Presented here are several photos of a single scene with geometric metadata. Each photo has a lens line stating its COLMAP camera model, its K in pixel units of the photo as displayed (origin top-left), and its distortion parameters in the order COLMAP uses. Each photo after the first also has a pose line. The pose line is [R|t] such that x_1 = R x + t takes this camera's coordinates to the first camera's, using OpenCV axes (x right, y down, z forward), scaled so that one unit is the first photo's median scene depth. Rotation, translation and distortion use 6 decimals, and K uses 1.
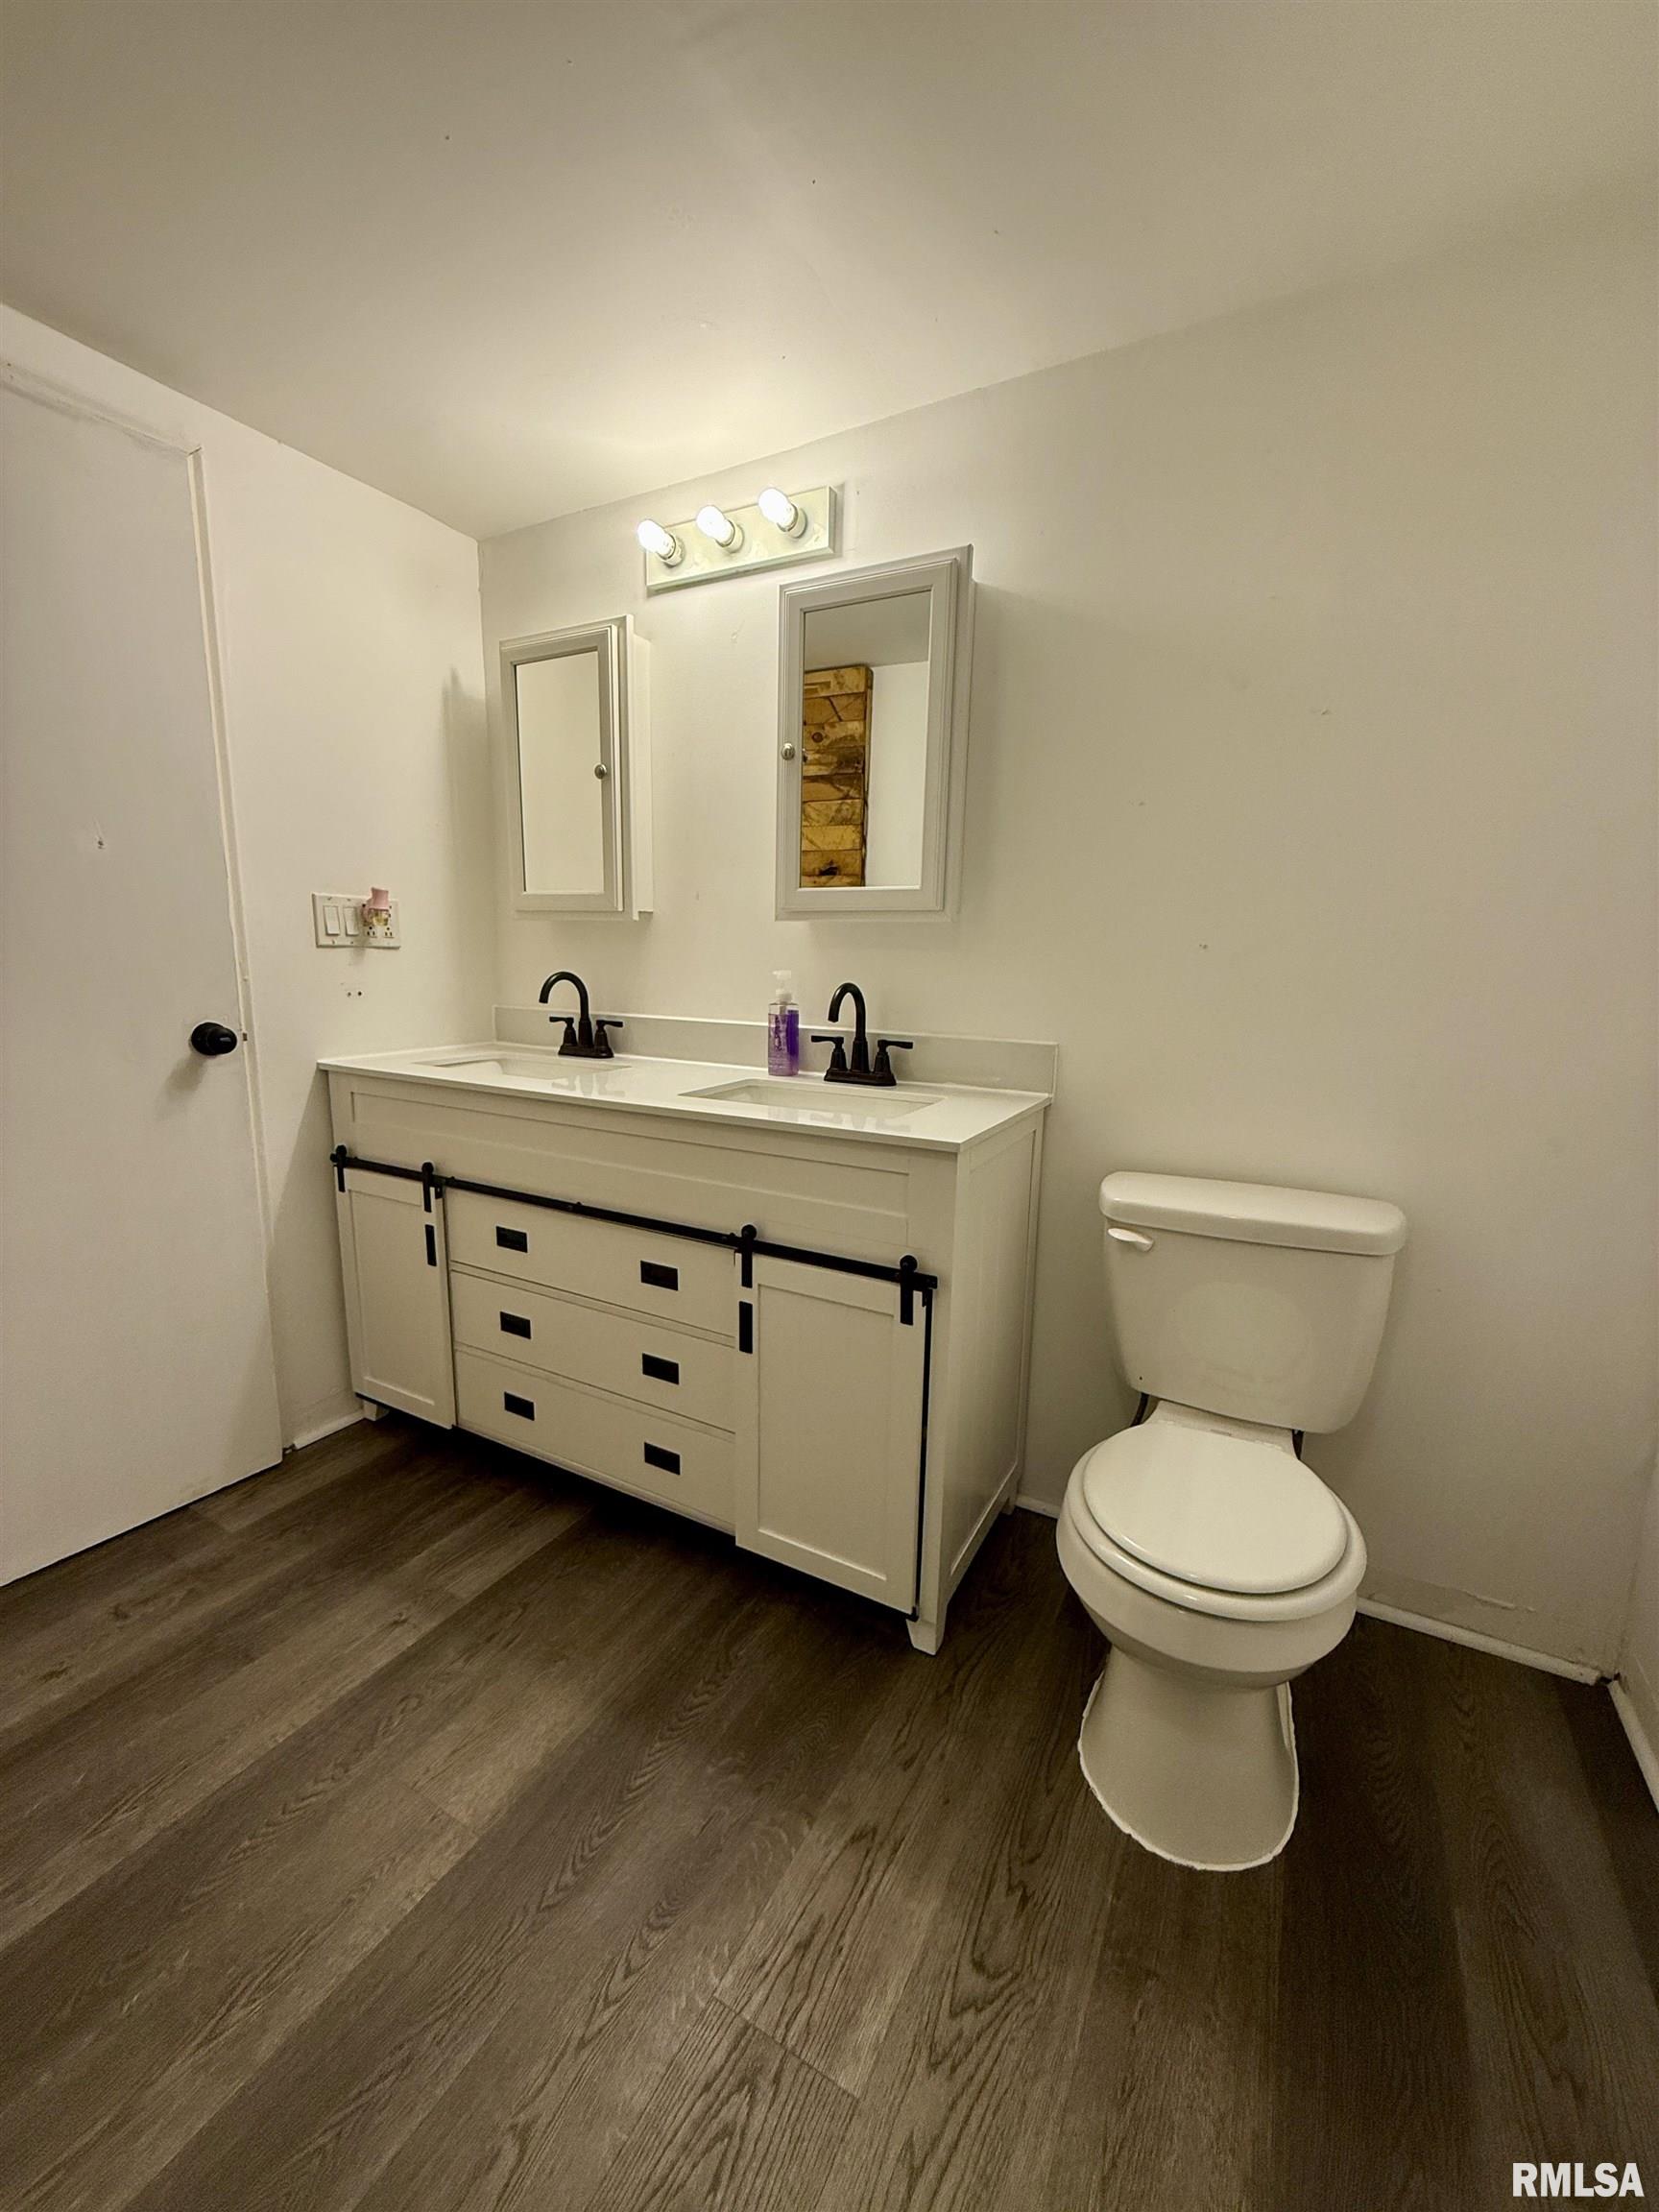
lens RADIAL K [[894.8, 0, 835.5], [0, 894.8, 1092.2], [0, 0, 1]] dist [0.000199, -0.000270]
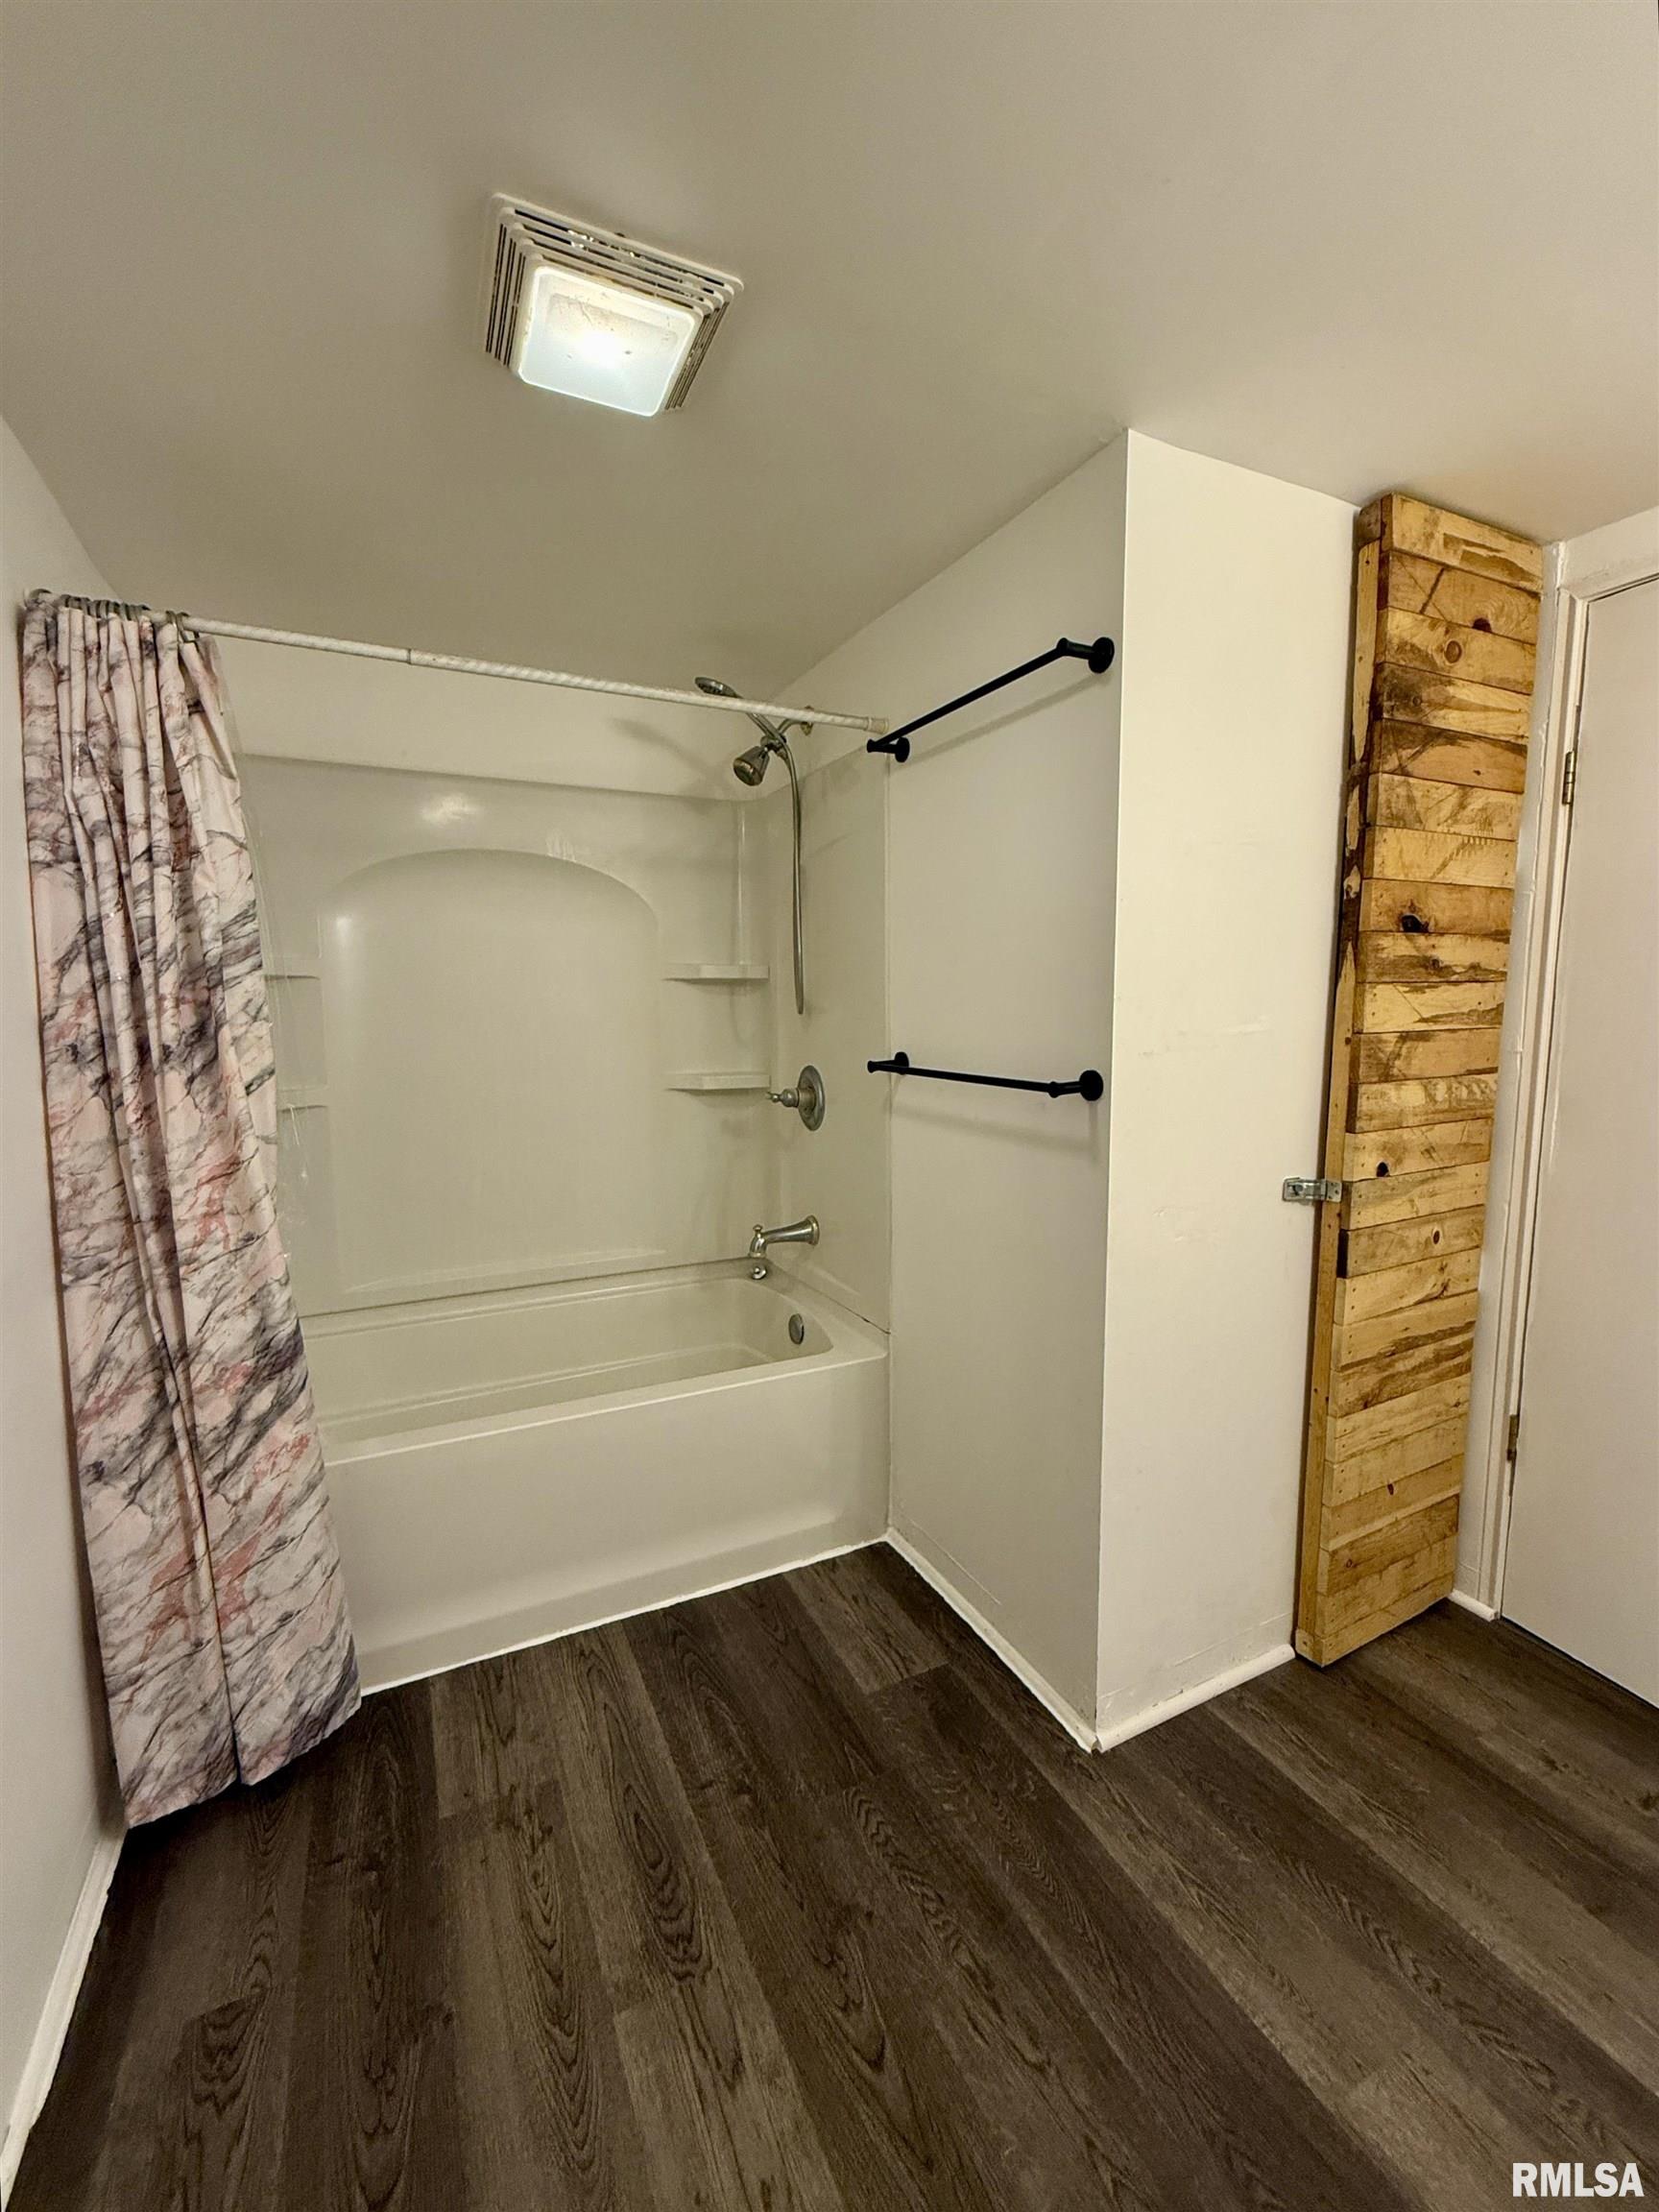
lens RADIAL K [[894.8, 0, 812.0], [0, 894.8, 1111.2], [0, 0, 1]] dist [0.000199, -0.000270]
pose [[-0.589337, 0.080833, -0.803833, 0.435733], [-0.134858, 0.971178, 0.196534, -0.197013], [0.796552, 0.224228, -0.561451, 0.683744]]
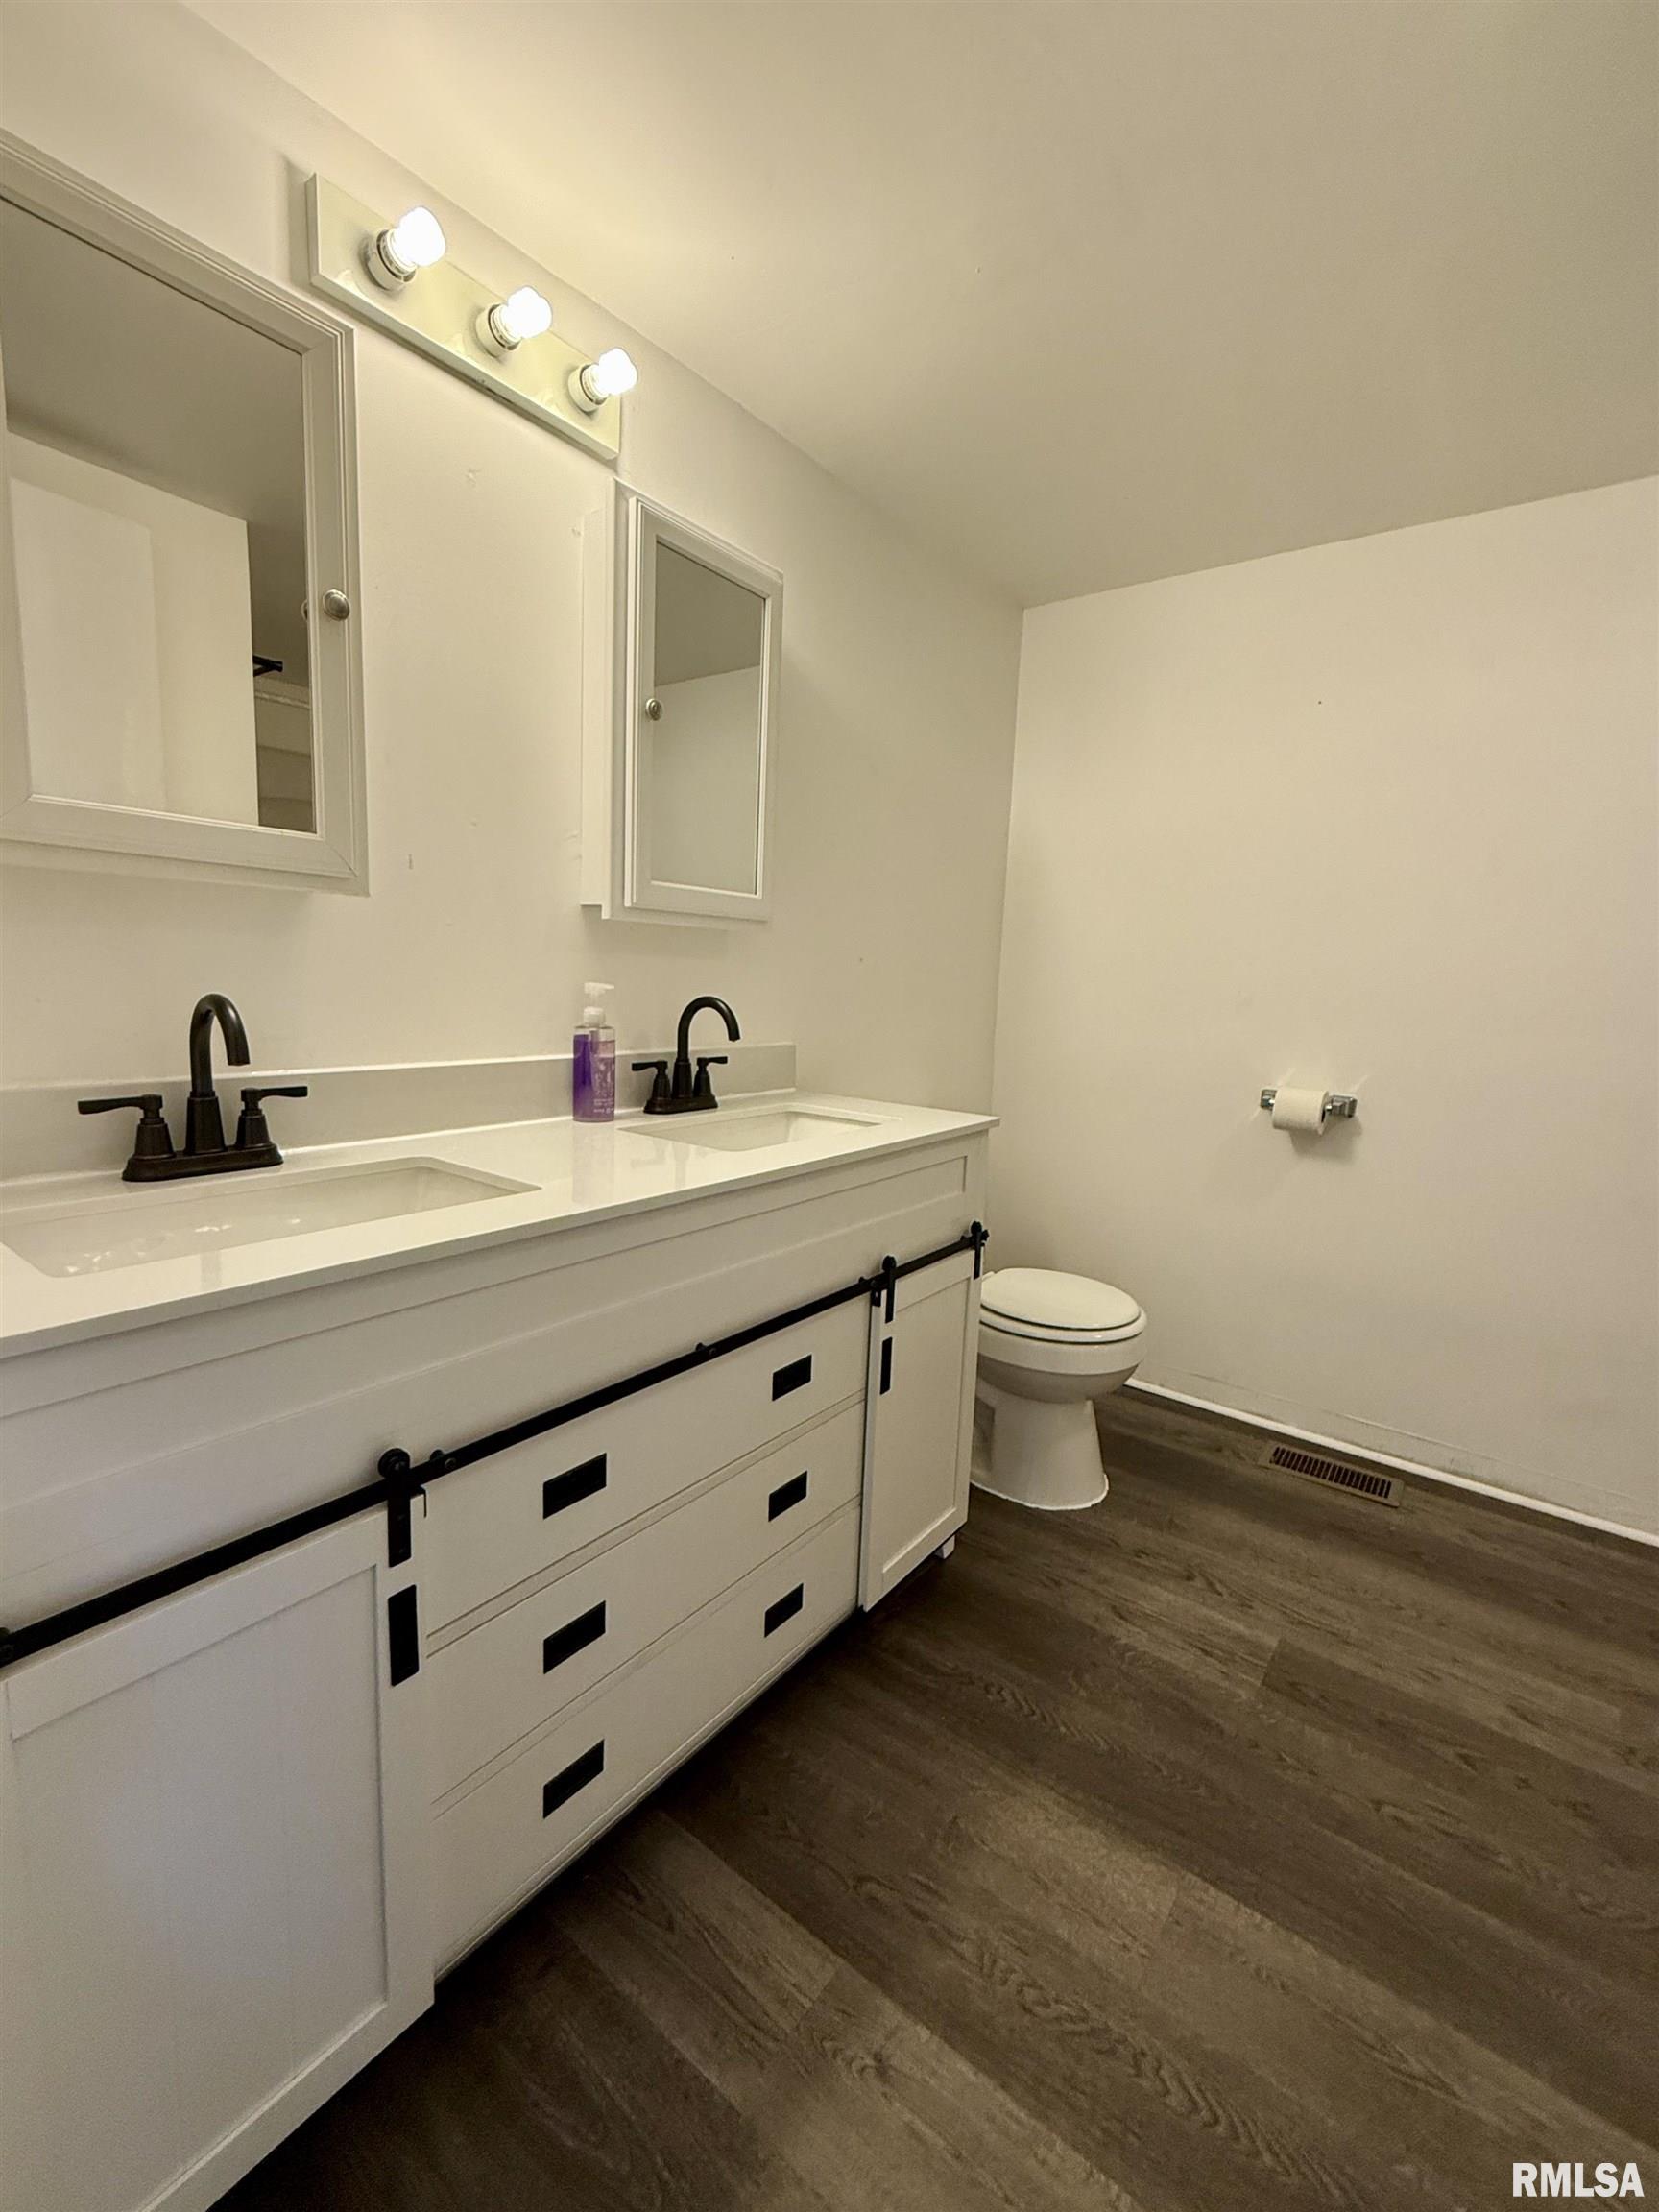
lens RADIAL K [[916.6, 0, 830.4], [0, 916.6, 1125.7], [0, 0, 1]] dist [-0.020299, 0.000232]
pose [[0.150169, -0.161067, 0.975452, -1.011866], [0.142324, 0.979885, 0.139889, -0.123848], [-0.978362, 0.117823, 0.170072, 0.881010]]
